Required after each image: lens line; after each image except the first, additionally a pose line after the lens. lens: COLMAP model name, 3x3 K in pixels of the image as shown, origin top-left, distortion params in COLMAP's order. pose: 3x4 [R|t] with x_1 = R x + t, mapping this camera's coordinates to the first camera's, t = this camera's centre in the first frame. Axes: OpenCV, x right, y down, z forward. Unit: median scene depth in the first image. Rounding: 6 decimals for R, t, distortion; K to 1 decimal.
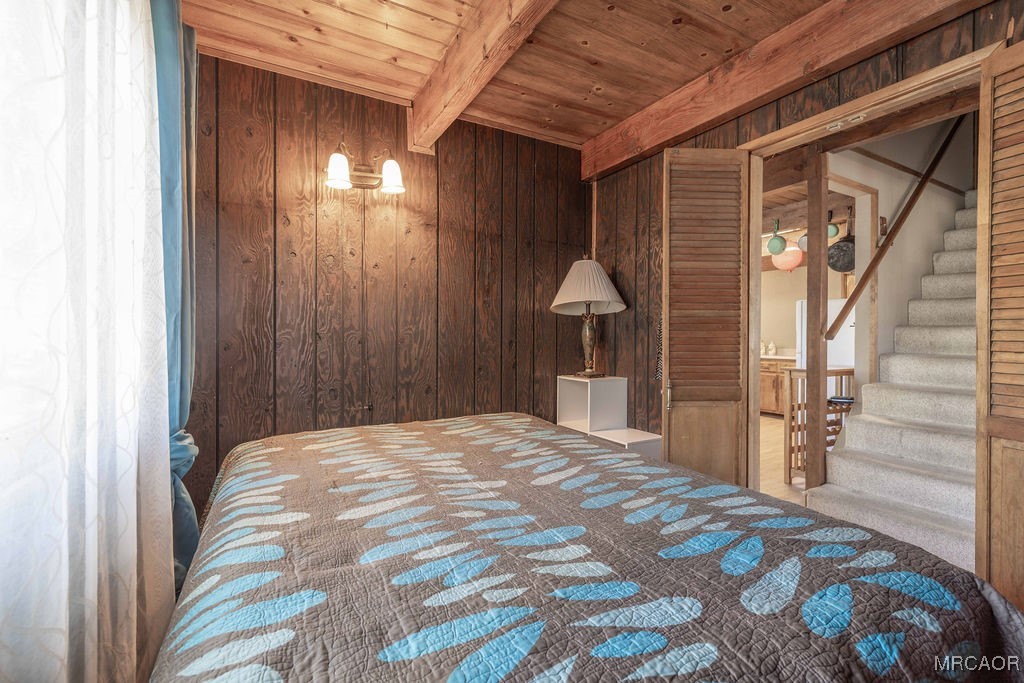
lens RADIAL K [[440.6, 0, 516.7], [0, 440.6, 337.7], [0, 0, 1]] dist [-0.001835, 0.011640]
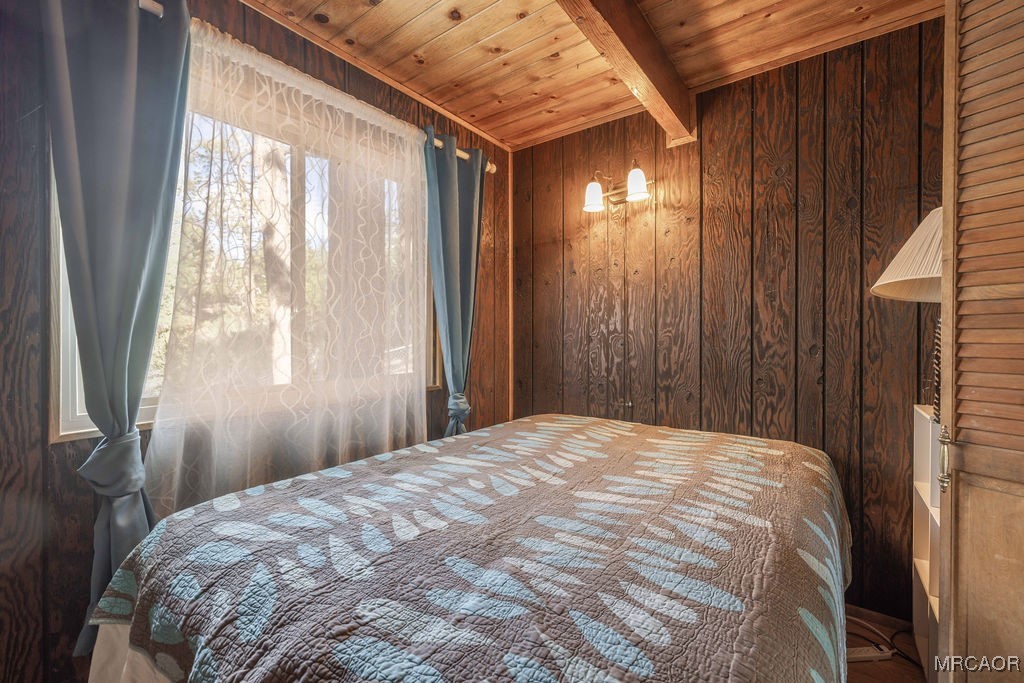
lens RADIAL K [[440.6, 0, 516.7], [0, 440.6, 337.7], [0, 0, 1]] dist [-0.001835, 0.011640]
pose [[0.412630, 0.001916, -0.910897, 0.506957], [-0.002992, 0.999995, 0.000748, -0.005427], [0.910894, 0.002417, 0.412633, 0.295096]]
